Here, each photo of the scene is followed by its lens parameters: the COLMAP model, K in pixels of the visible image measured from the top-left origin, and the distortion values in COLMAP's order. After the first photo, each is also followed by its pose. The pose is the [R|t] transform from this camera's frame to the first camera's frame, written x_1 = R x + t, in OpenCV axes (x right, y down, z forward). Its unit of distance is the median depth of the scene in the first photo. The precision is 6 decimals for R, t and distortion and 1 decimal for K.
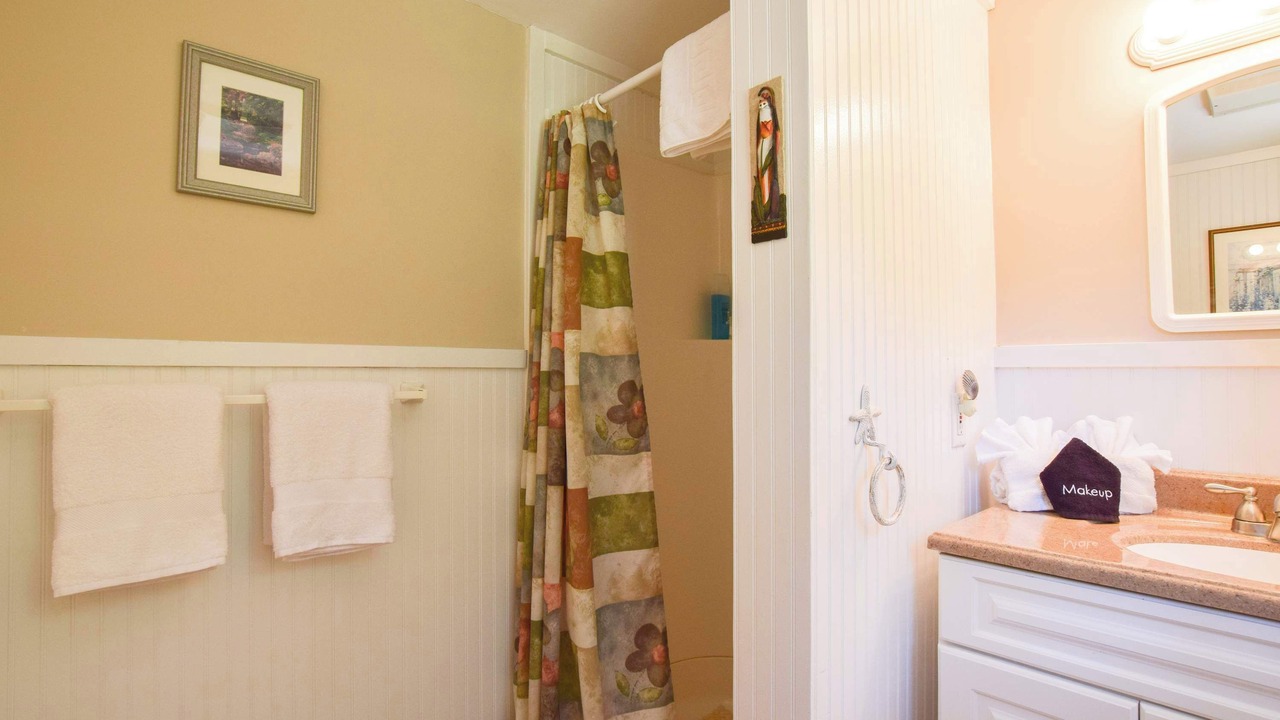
lens RADIAL K [[612.6, 0, 639.0], [0, 612.6, 354.9], [0, 0, 1]] dist [-0.032845, 0.003153]
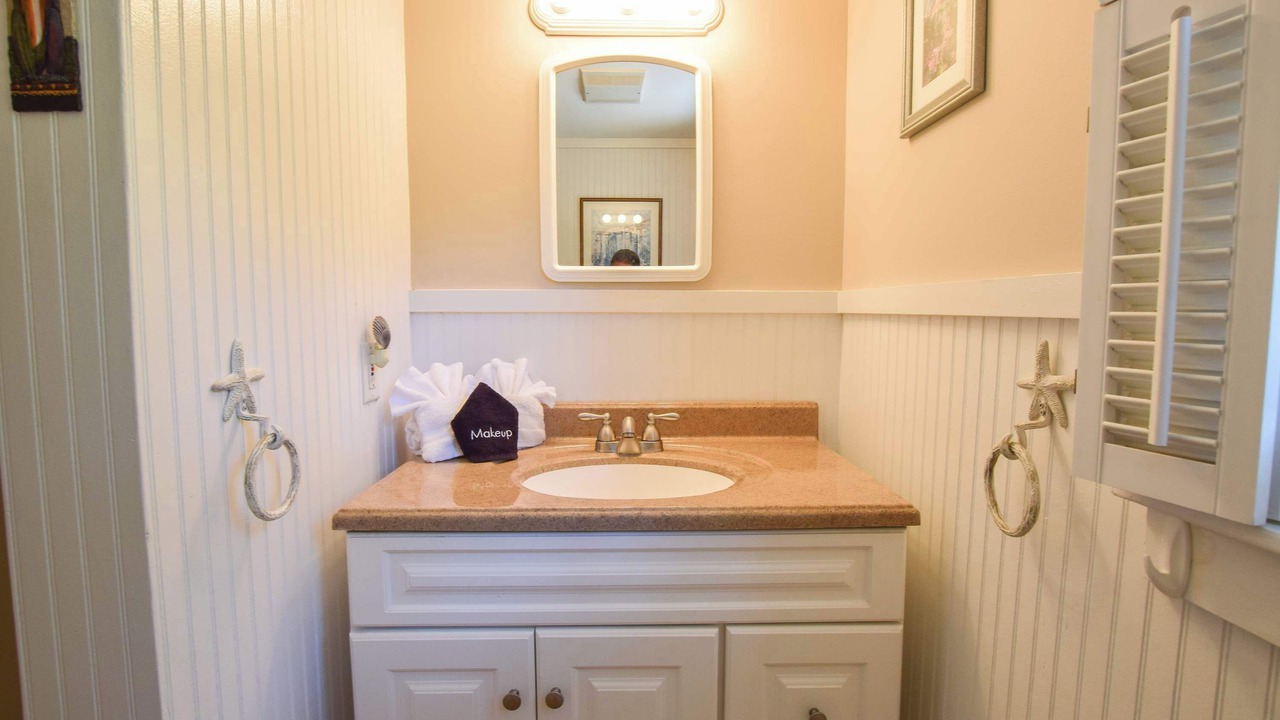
lens RADIAL K [[612.6, 0, 637.9], [0, 612.6, 363.0], [0, 0, 1]] dist [-0.032845, 0.003153]
pose [[0.650699, -0.066931, 0.756380, 0.129336], [-0.020495, 0.994197, 0.105606, -0.011513], [-0.759059, -0.084220, 0.645551, 0.148550]]
